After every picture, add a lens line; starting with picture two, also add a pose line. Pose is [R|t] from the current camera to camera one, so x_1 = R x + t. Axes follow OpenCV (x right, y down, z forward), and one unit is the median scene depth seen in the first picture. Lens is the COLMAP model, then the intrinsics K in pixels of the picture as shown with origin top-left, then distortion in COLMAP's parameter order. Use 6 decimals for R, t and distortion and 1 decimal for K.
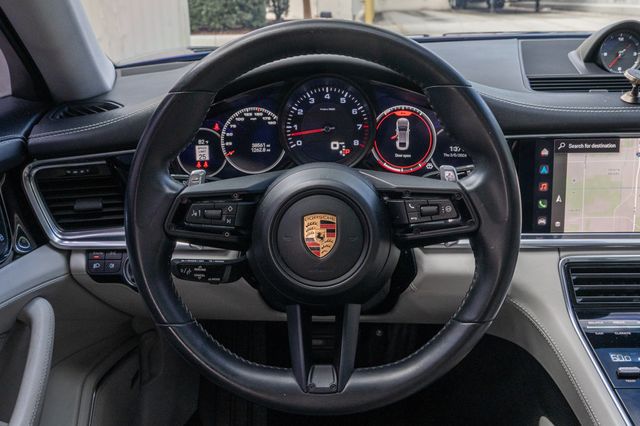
lens RADIAL K [[675.5, 0, 327.1], [0, 675.5, 225.0], [0, 0, 1]] dist [-0.005223, -0.004469]
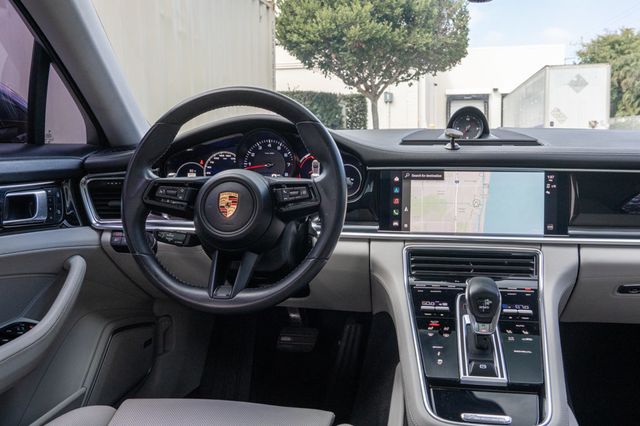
lens RADIAL K [[580.6, 0, 341.7], [0, 580.6, 211.8], [0, 0, 1]] dist [-0.014260, -0.004802]
pose [[0.993573, 0.035673, -0.107422, 0.324946], [-0.057589, 0.976340, -0.208433, 0.242068], [0.097445, 0.213280, 0.972119, -0.293372]]
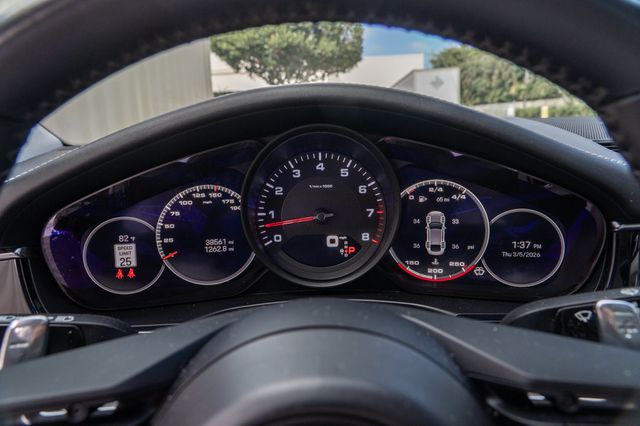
lens RADIAL K [[431.9, 0, 320.0], [0, 431.9, 213.0], [0, 0, 1]] dist [-0.030787, 0.003460]
pose [[0.999650, -0.010692, 0.024188, -0.010530], [0.014055, 0.989558, -0.143451, -0.086667], [-0.022402, 0.143741, 0.989362, 0.594978]]
